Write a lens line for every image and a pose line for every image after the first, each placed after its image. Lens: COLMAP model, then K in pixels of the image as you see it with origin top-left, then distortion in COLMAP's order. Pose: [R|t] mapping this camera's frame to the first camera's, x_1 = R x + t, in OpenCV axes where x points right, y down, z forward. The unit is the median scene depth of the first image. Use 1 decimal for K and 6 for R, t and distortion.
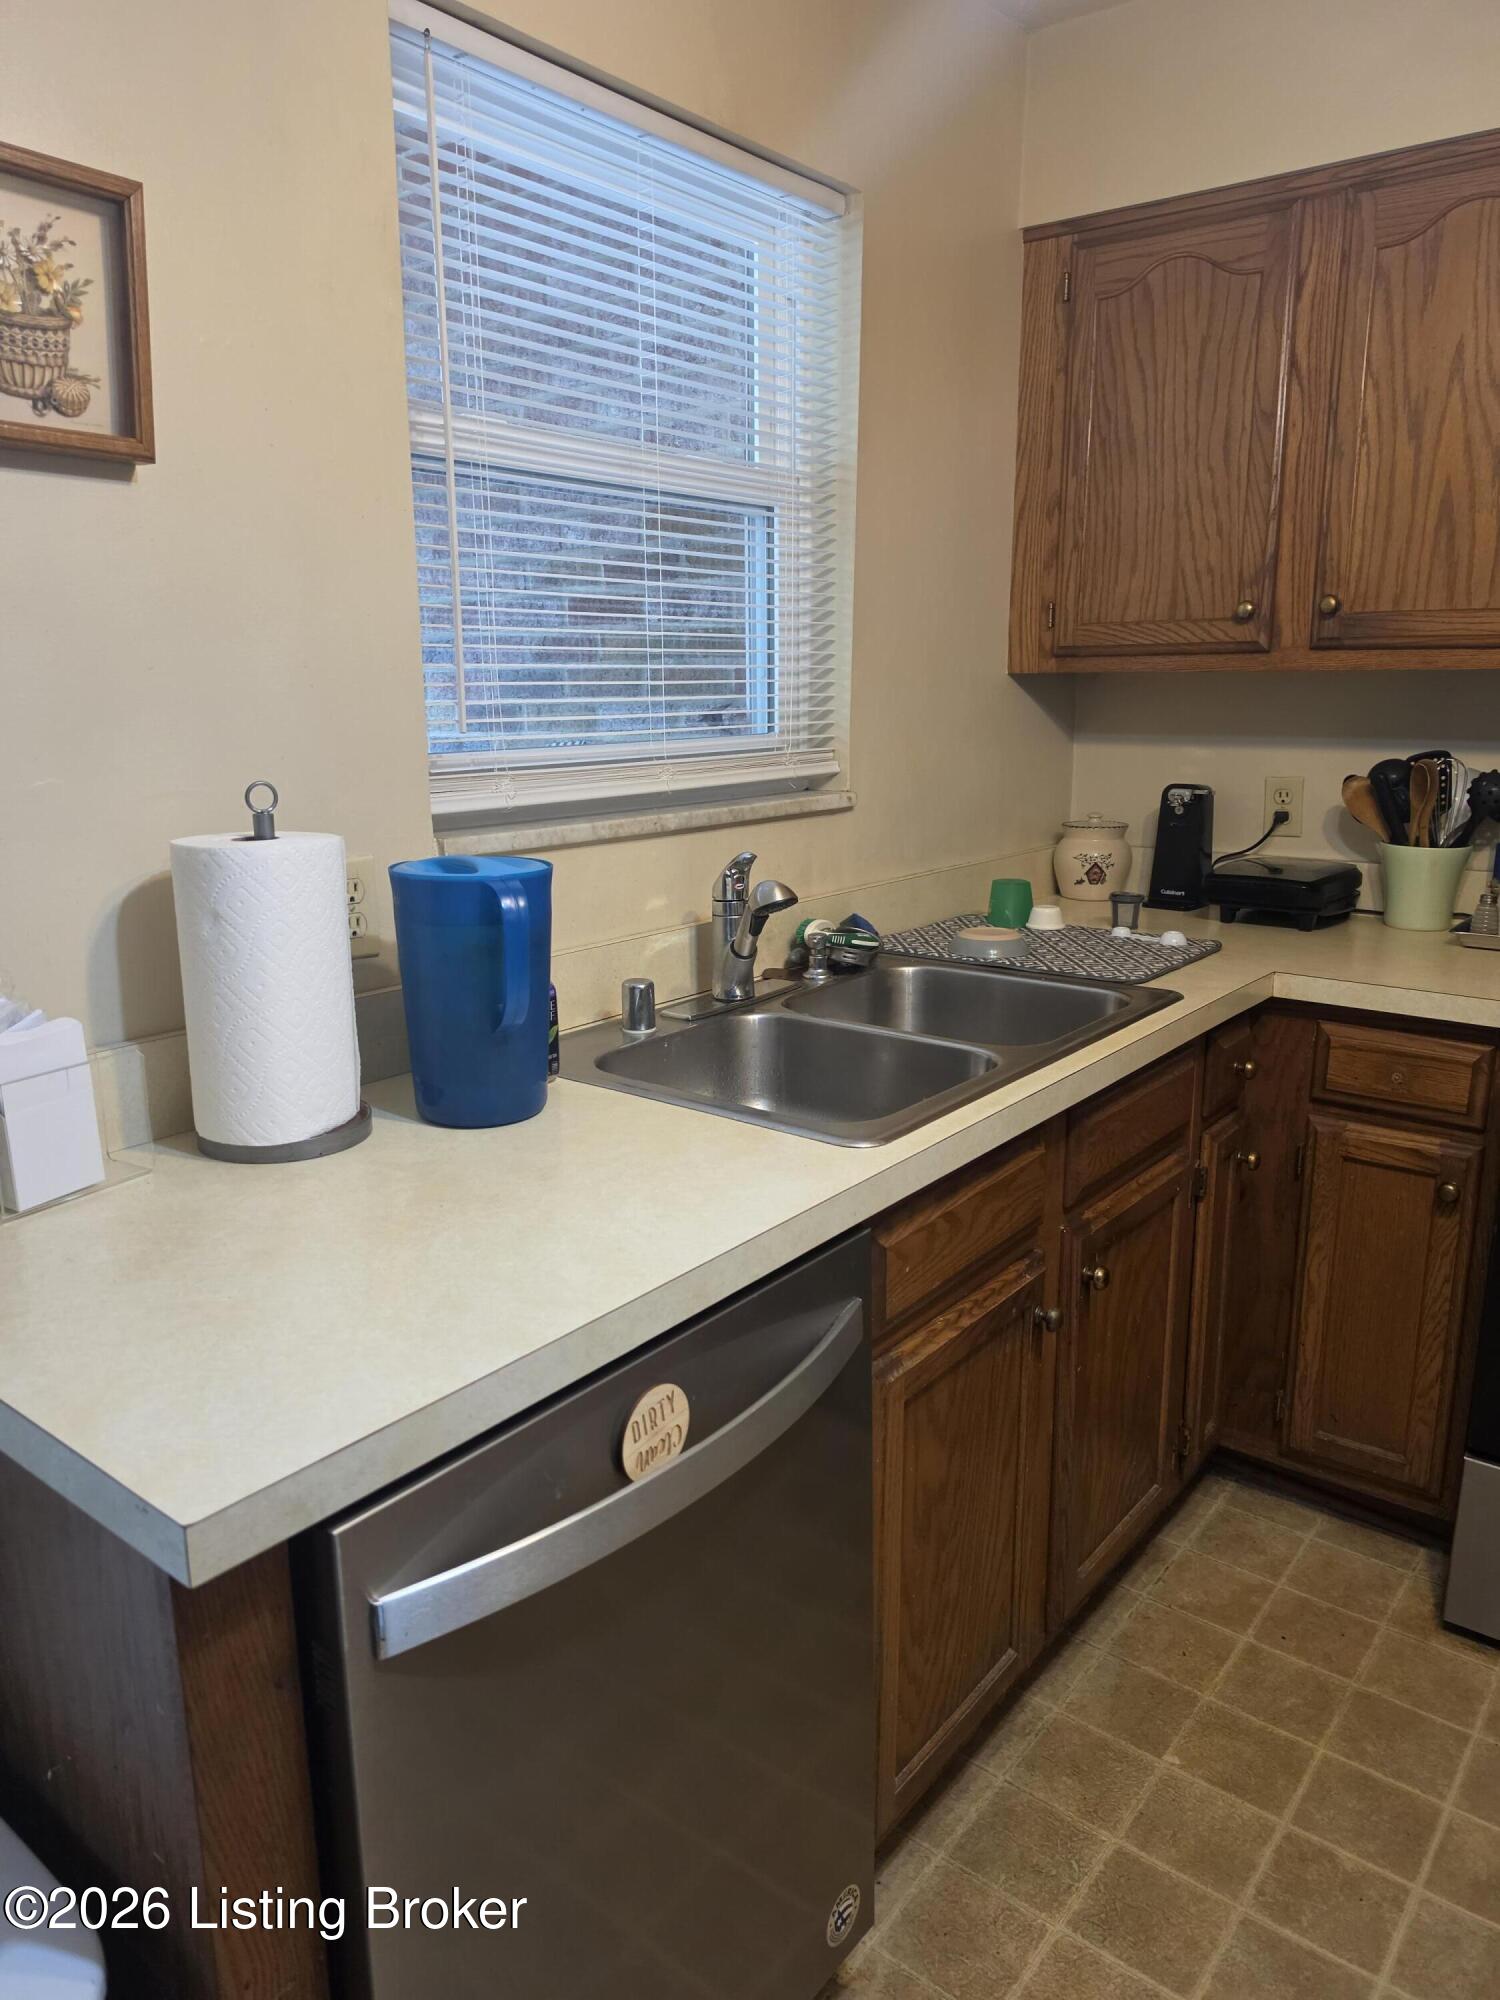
lens RADIAL K [[1366.5, 0, 748.3], [0, 1366.5, 998.0], [0, 0, 1]] dist [-0.007948, -0.004374]
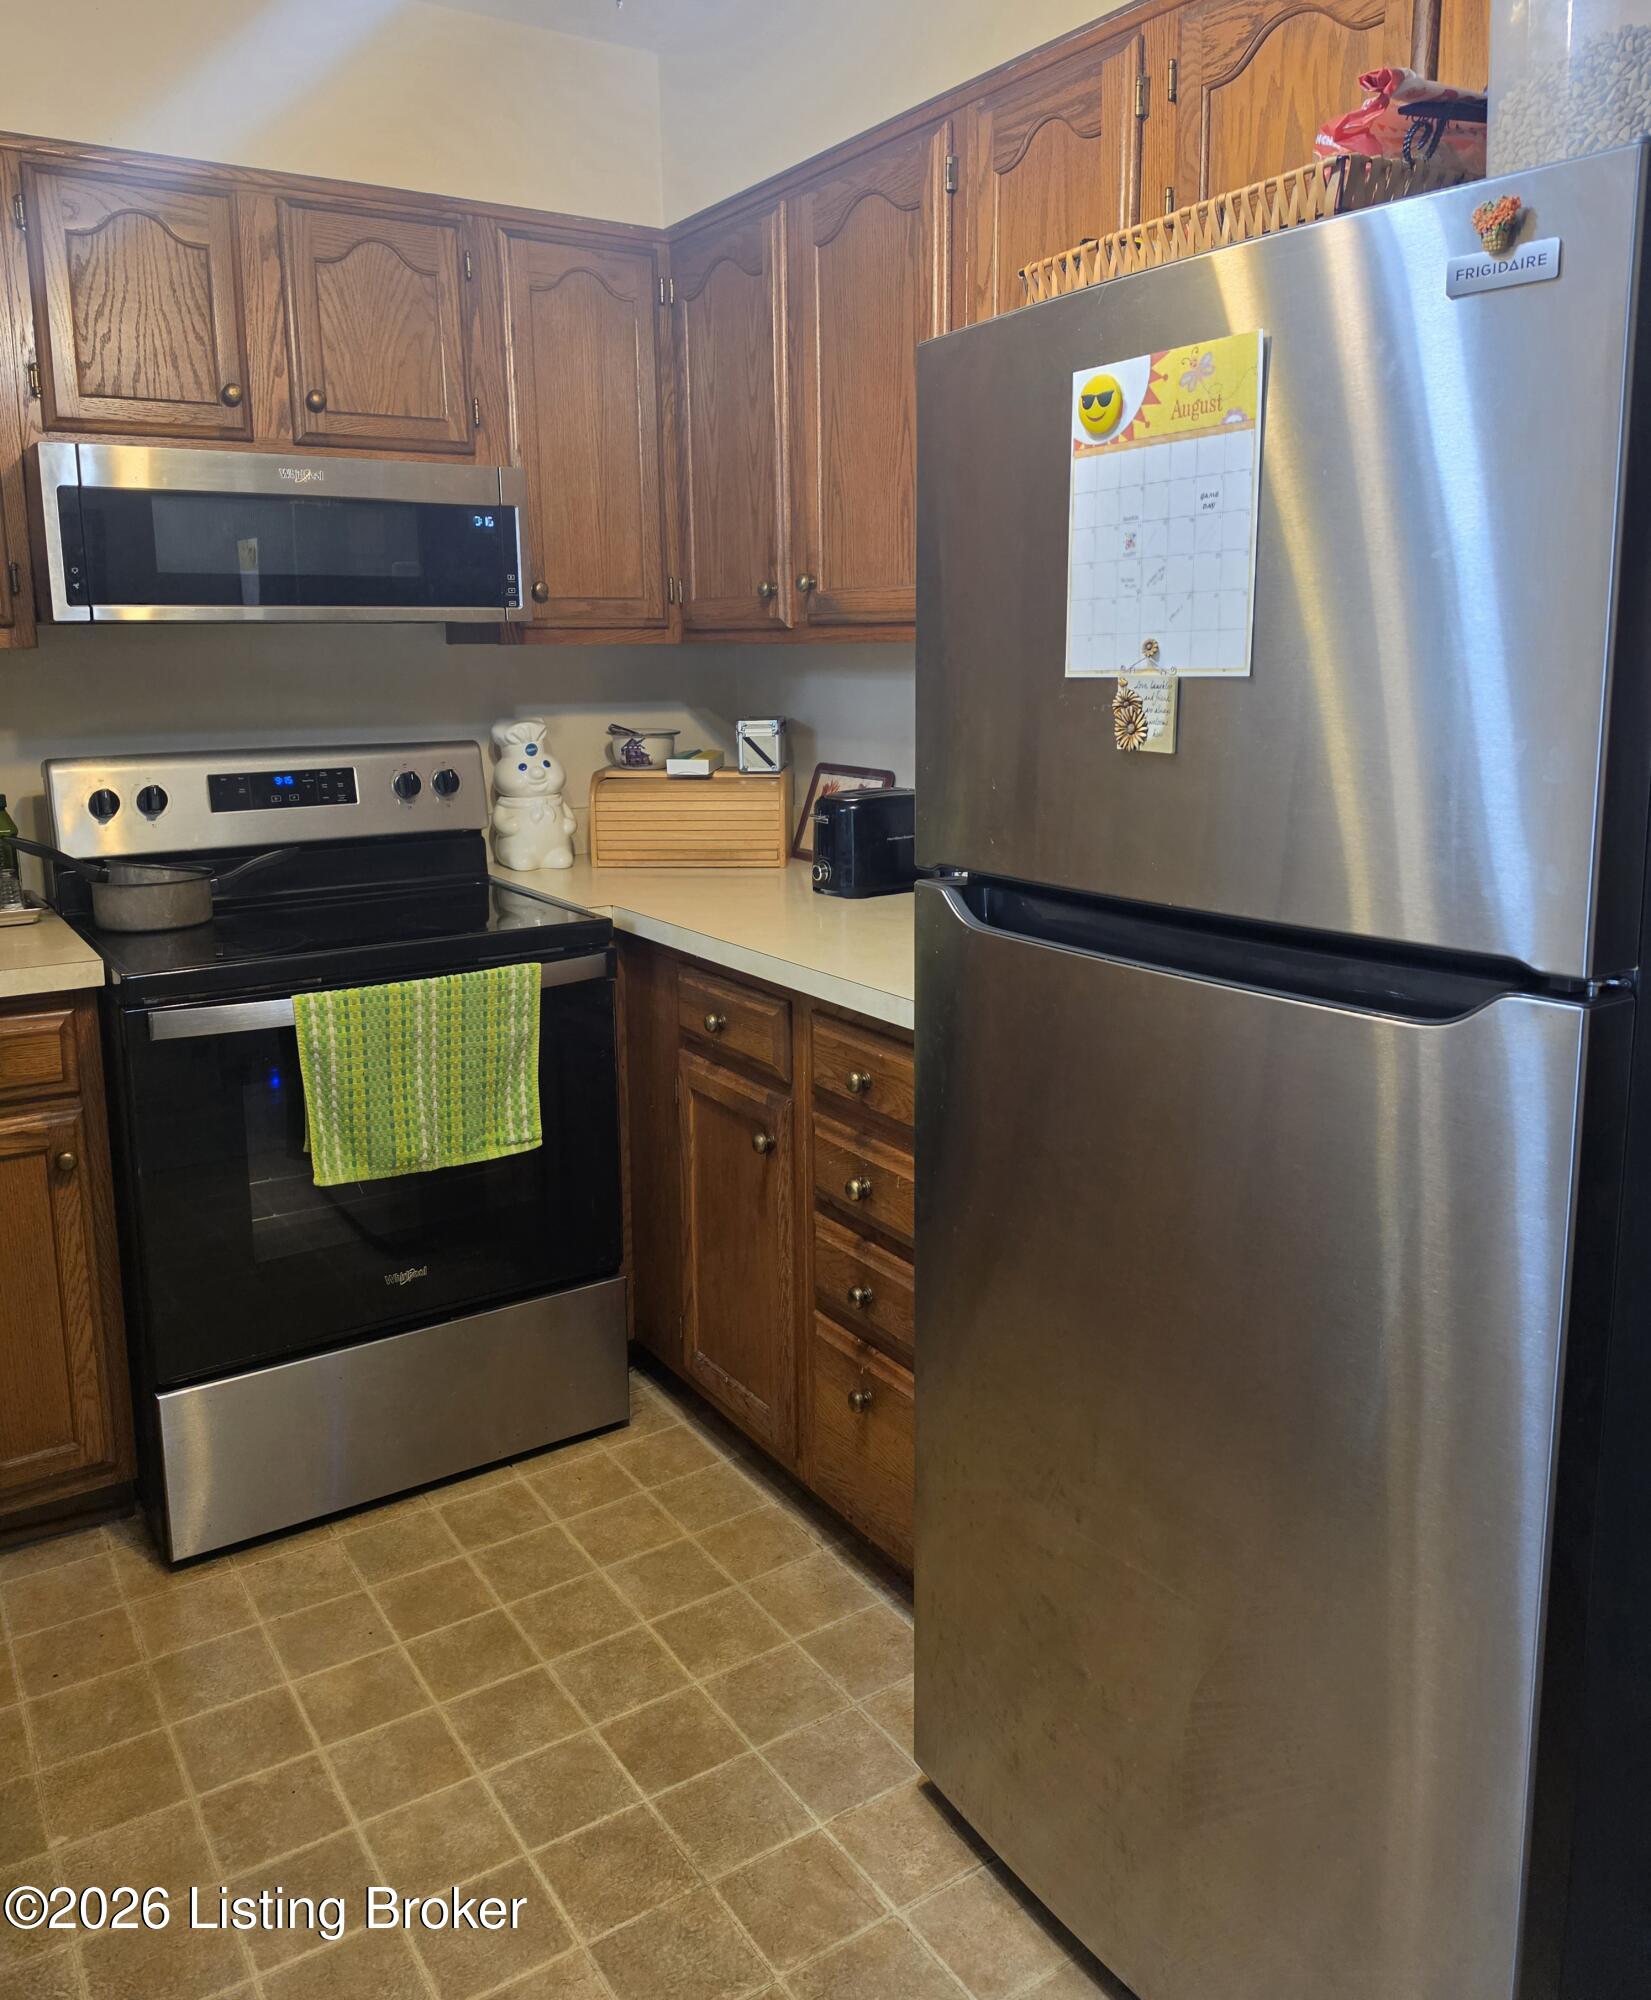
lens RADIAL K [[1523.8, 0, 801.7], [0, 1523.8, 902.2], [0, 0, 1]] dist [0.014003, -0.007053]
pose [[0.321878, -0.151435, 0.934592, -0.368293], [0.216633, 0.972718, 0.083003, -0.020796], [-0.921664, 0.175747, 0.345902, 0.084498]]
